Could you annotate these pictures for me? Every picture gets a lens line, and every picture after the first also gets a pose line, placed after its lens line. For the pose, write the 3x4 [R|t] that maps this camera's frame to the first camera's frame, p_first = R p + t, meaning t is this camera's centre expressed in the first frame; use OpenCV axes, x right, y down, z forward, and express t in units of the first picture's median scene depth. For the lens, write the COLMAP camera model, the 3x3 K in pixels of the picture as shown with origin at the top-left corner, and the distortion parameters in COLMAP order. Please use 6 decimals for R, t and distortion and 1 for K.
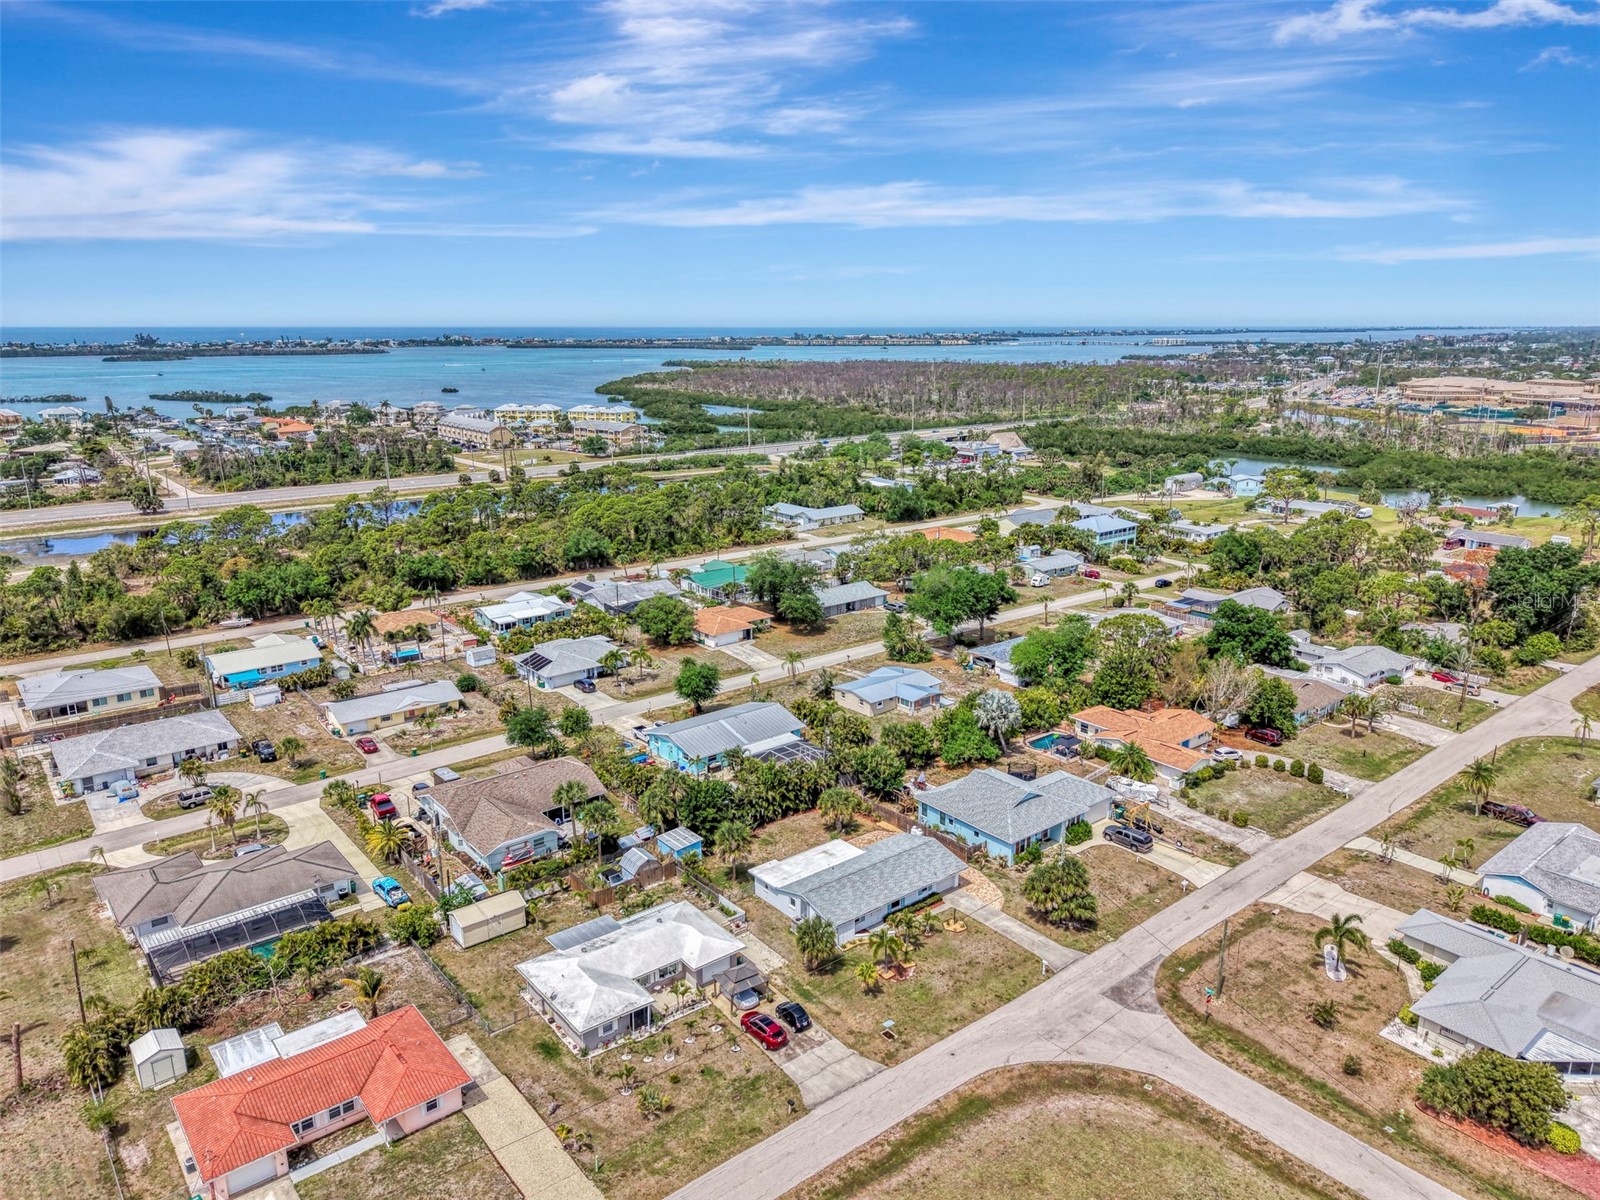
lens RADIAL K [[1081.6, 0, 804.6], [0, 1081.6, 599.7], [0, 0, 1]] dist [0.028501, -0.026844]
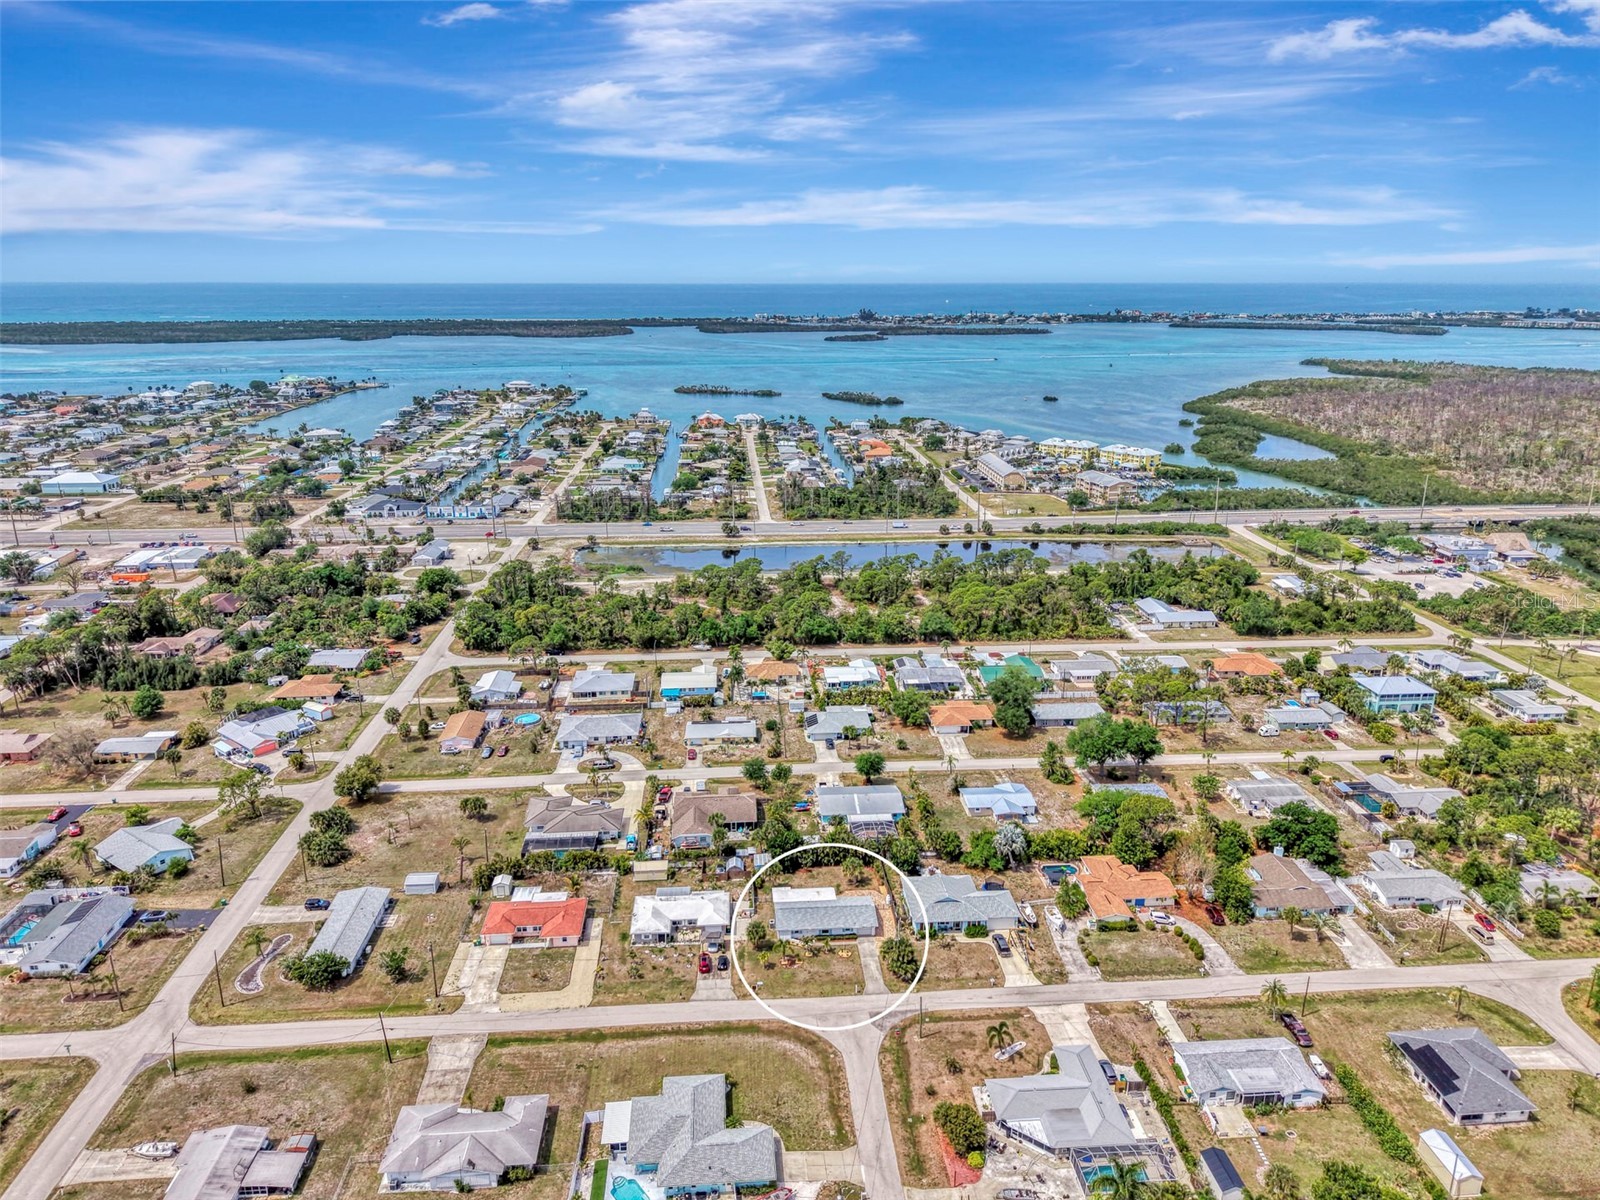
lens RADIAL K [[1081.6, 0, 801.5], [0, 1081.6, 599.1], [0, 0, 1]] dist [0.028501, -0.026844]
pose [[0.814822, 0.162260, -0.556540, 0.792913], [-0.137687, 0.986727, 0.086097, -0.339324], [0.563123, 0.006475, 0.826348, -0.421180]]
